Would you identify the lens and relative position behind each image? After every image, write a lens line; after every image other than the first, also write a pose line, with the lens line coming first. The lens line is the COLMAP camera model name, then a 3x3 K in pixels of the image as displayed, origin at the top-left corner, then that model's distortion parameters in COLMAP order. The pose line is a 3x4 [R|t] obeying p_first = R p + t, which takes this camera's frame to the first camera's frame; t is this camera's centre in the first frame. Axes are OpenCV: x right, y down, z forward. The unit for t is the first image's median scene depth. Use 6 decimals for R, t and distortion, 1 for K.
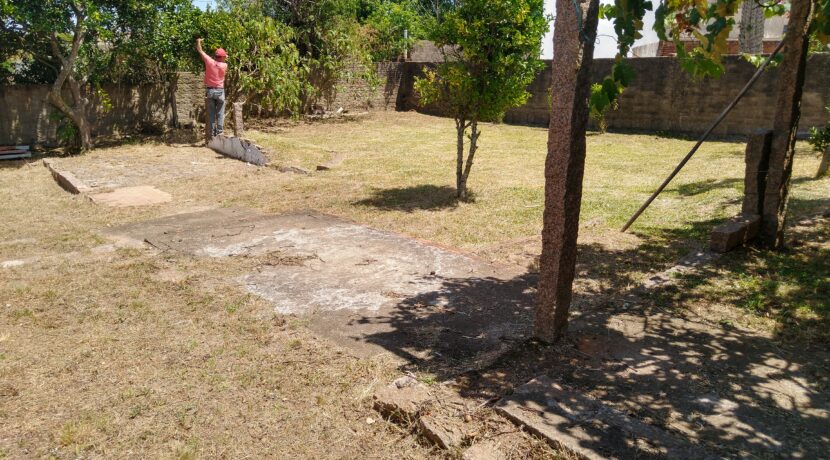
lens RADIAL K [[631.7, 0, 420.1], [0, 631.7, 230.1], [0, 0, 1]] dist [0.045006, -0.076093]
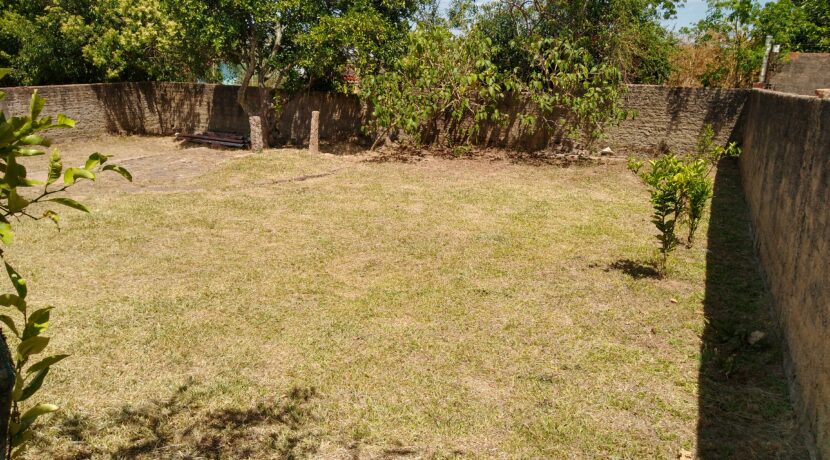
lens RADIAL K [[631.7, 0, 414.9], [0, 631.7, 229.6], [0, 0, 1]] dist [0.045006, -0.076093]
pose [[0.418633, 0.241637, -0.875419, 1.811167], [-0.262929, 0.954917, 0.137846, -0.634569], [0.869261, 0.172467, 0.463293, 2.170272]]
